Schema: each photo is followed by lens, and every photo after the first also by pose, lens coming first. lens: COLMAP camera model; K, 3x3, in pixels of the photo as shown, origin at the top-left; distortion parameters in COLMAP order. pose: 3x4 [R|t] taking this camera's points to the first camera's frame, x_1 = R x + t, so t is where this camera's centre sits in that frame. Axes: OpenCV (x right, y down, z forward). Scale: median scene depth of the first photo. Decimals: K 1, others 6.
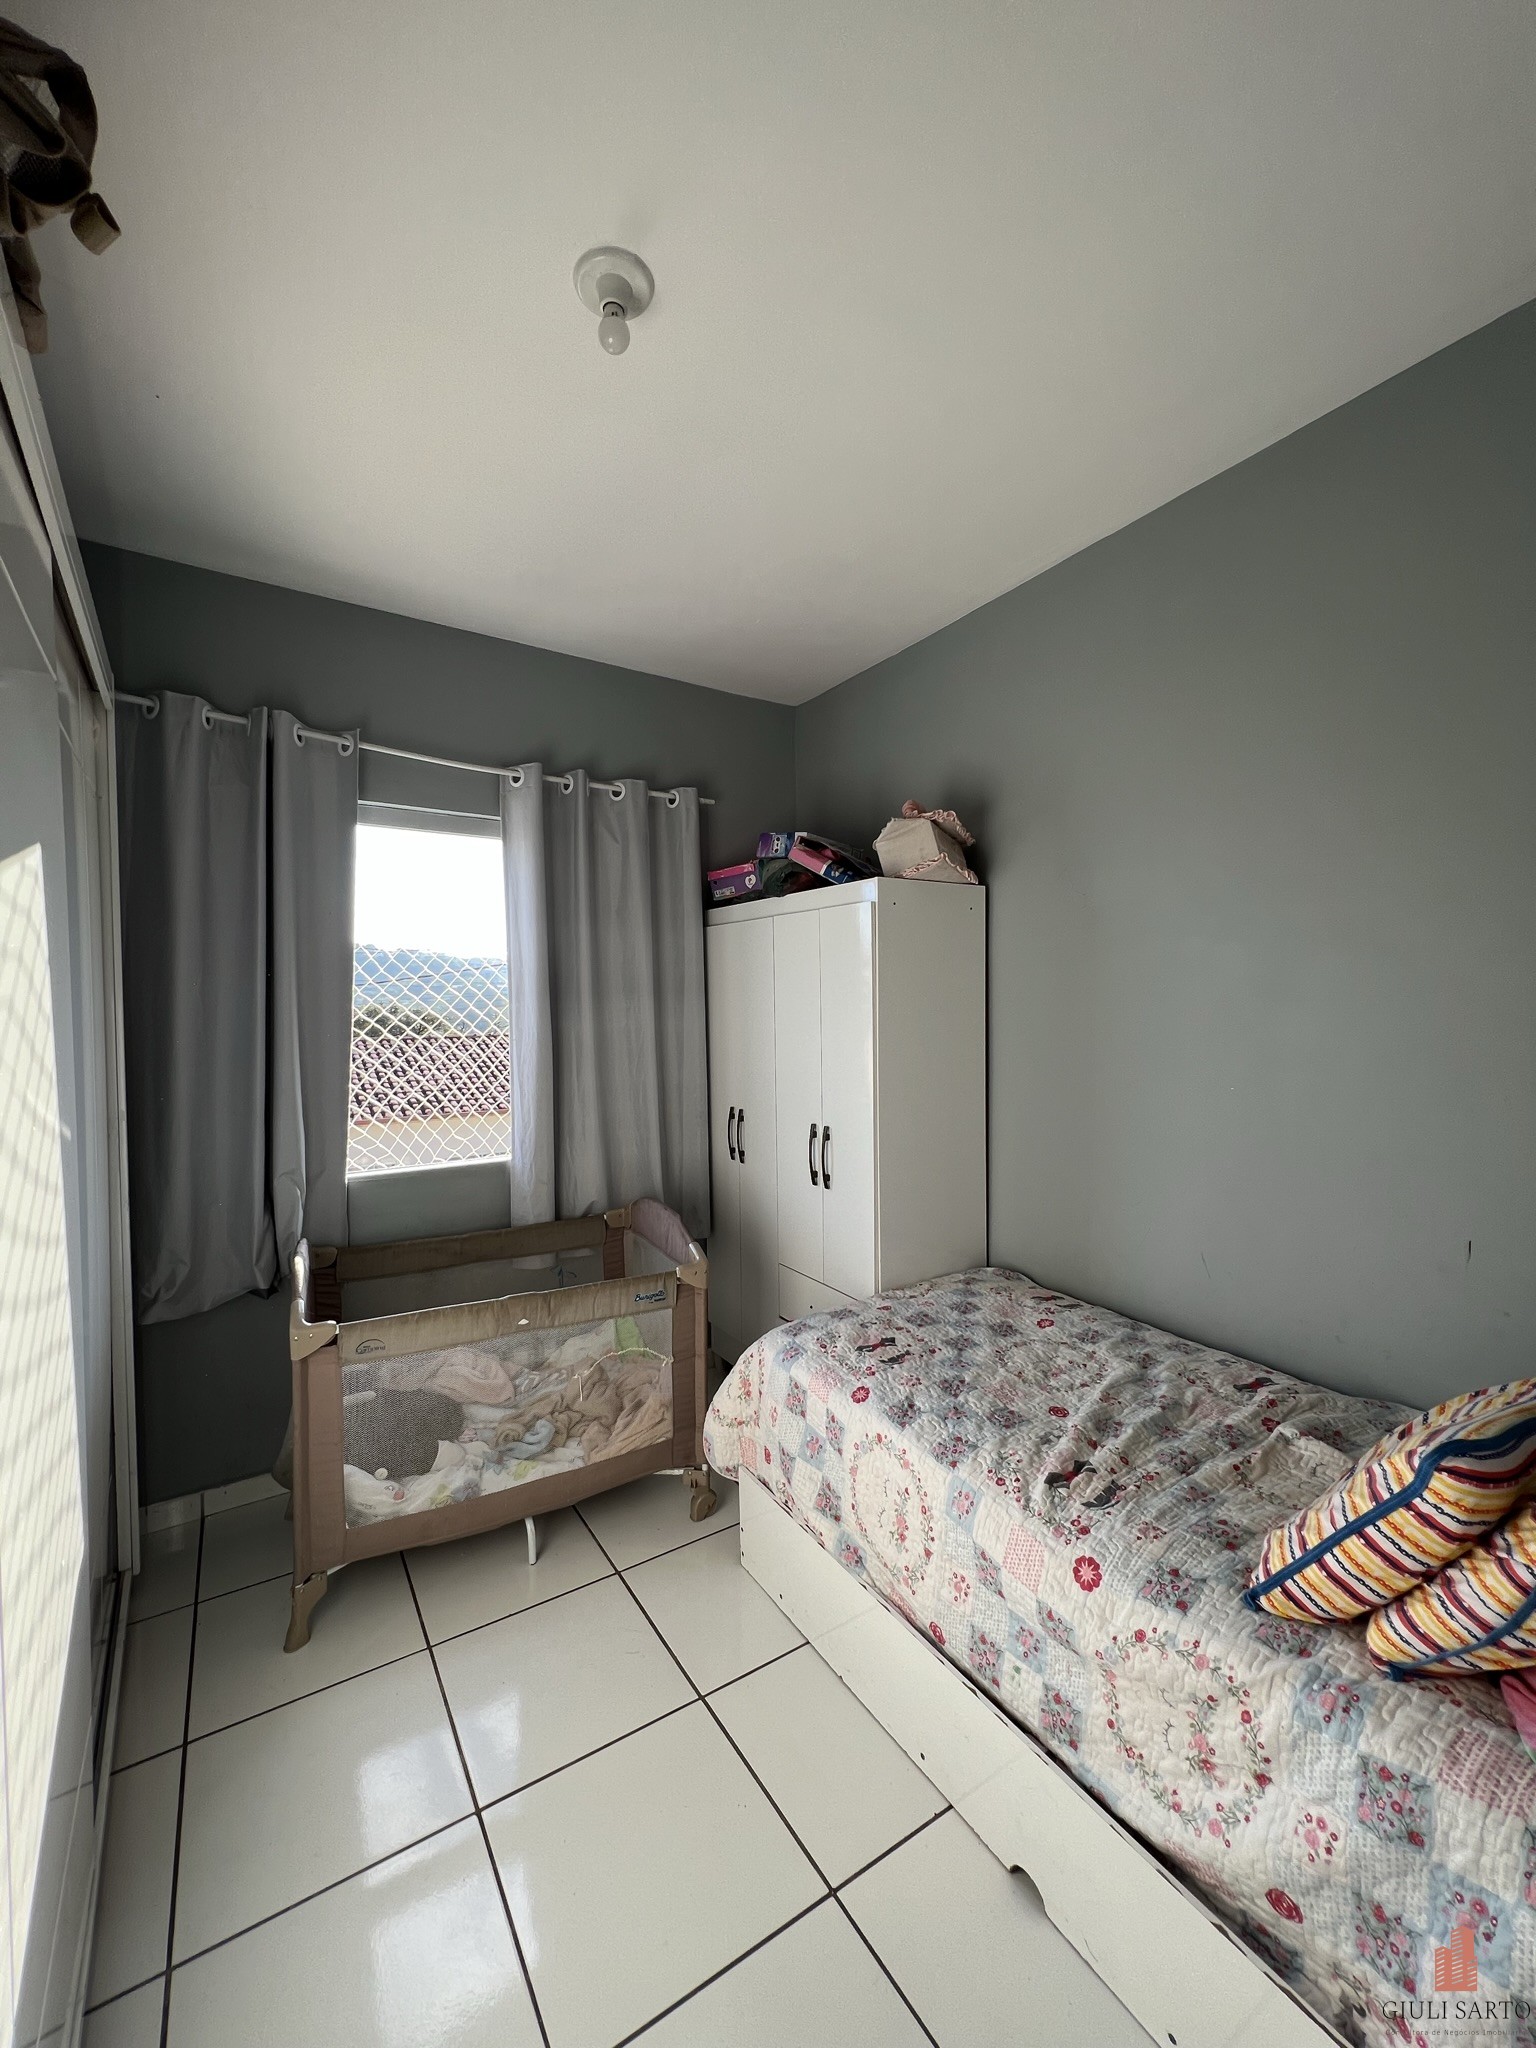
lens RADIAL K [[822.9, 0, 762.2], [0, 822.9, 1021.2], [0, 0, 1]] dist [-0.001347, 0.000183]
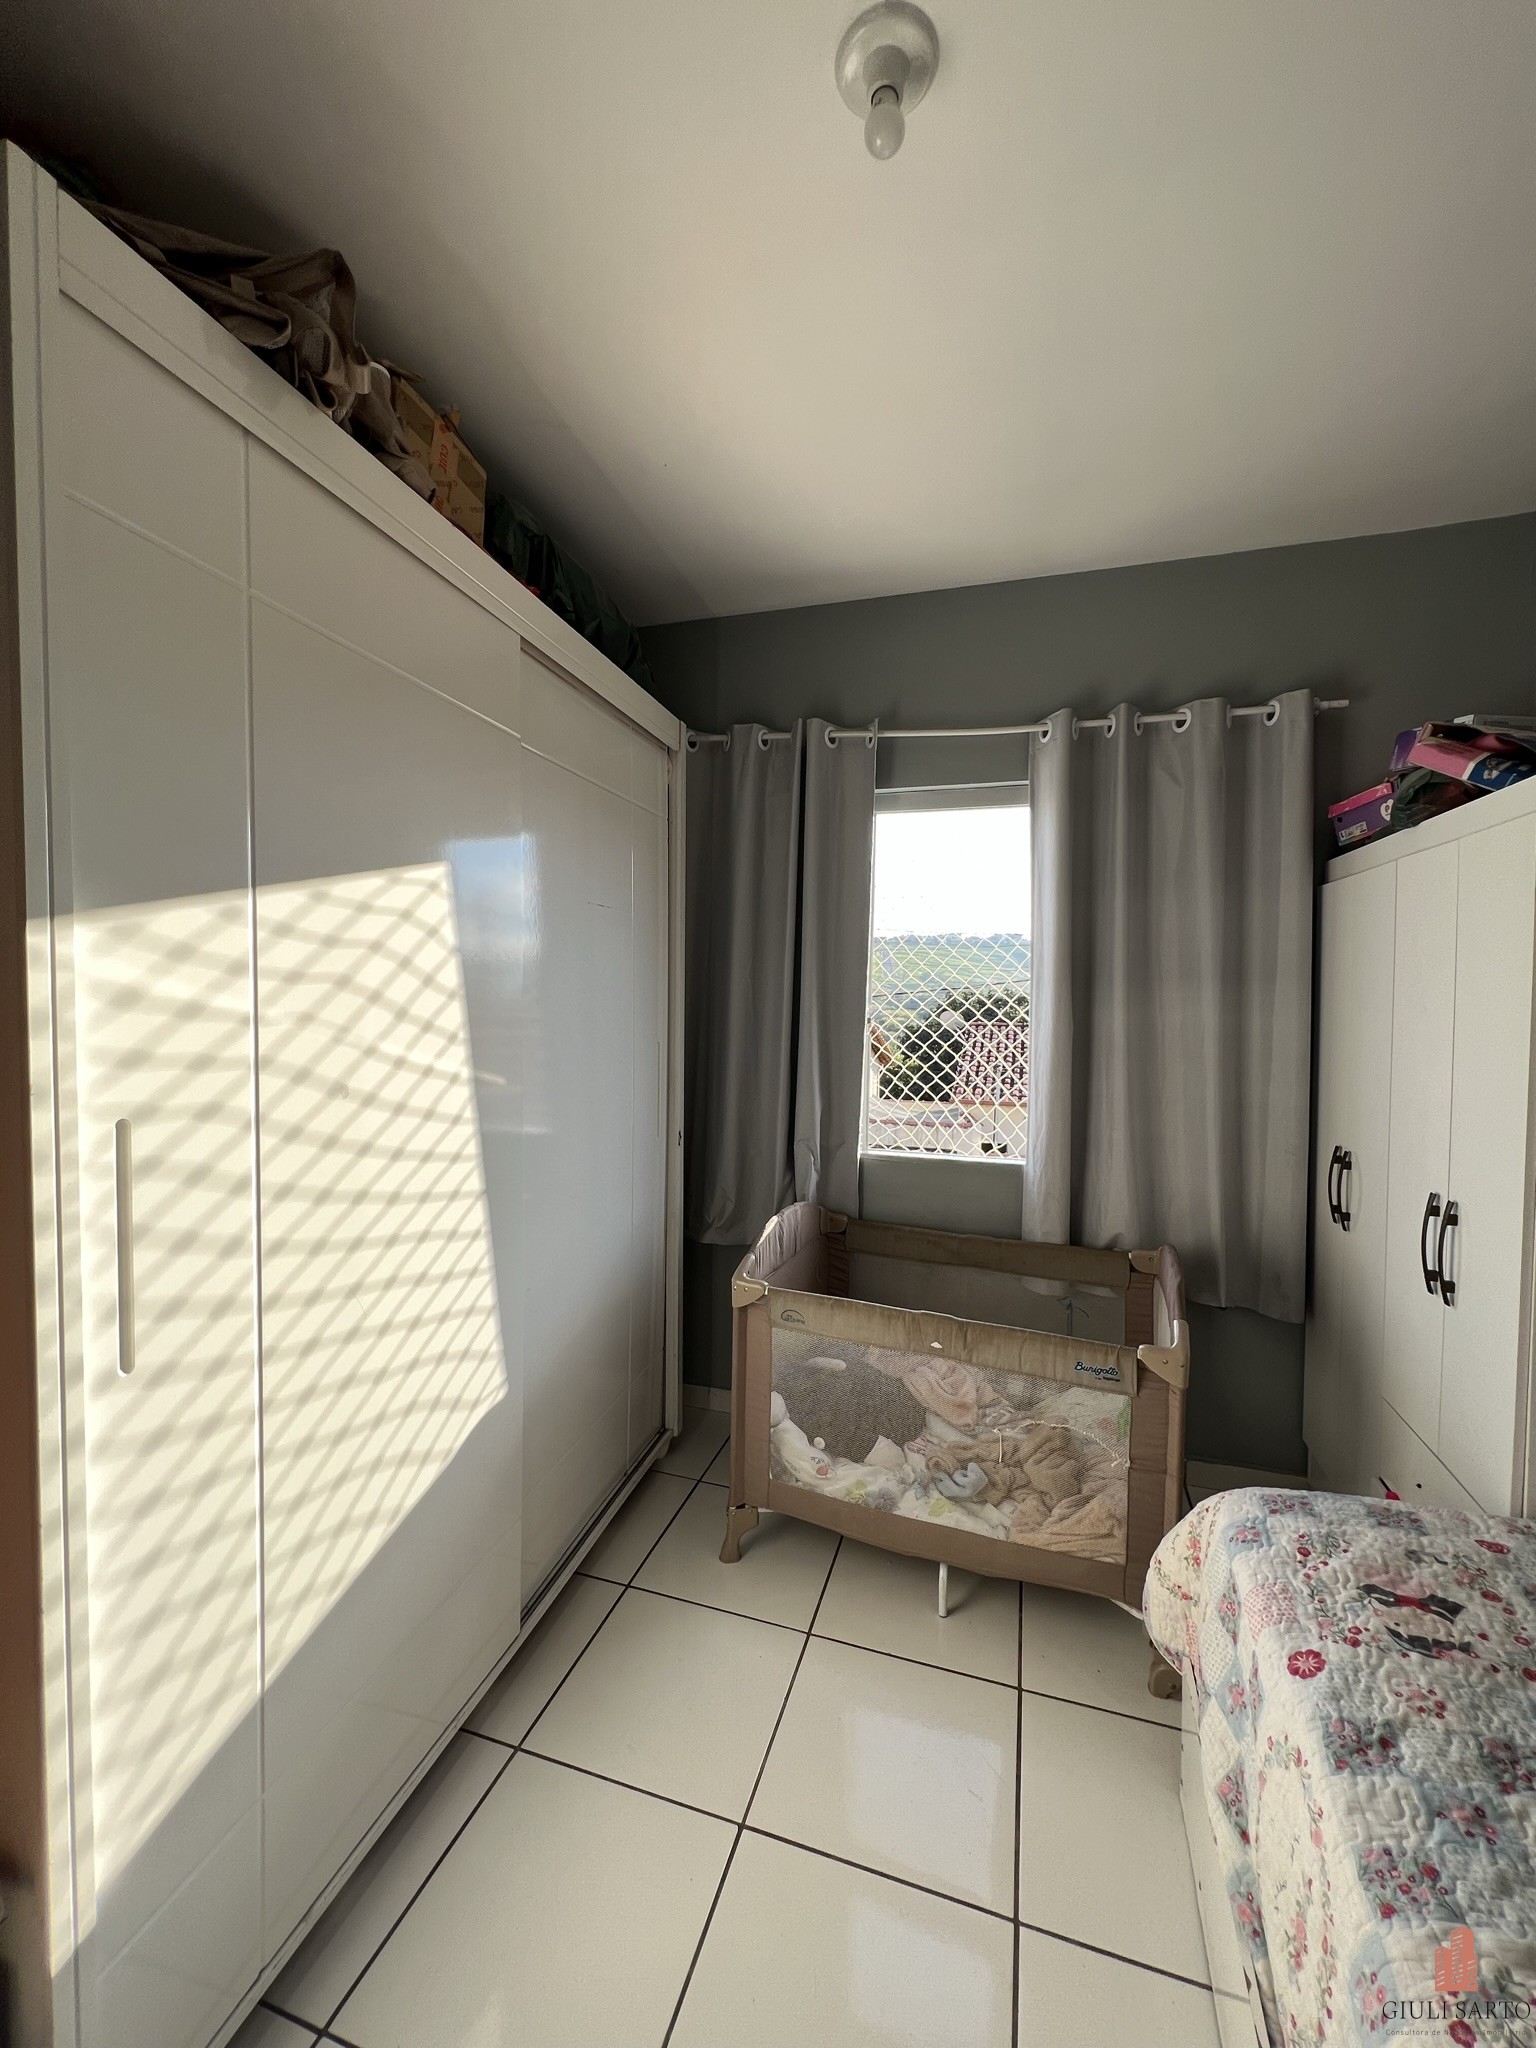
lens RADIAL K [[822.9, 0, 764.8], [0, 822.9, 1020.9], [0, 0, 1]] dist [-0.001347, 0.000183]
pose [[0.639569, 0.042833, -0.767539, 0.235514], [-0.031957, 0.999065, 0.029125, -0.005498], [0.768069, 0.005901, 0.640340, 0.255786]]
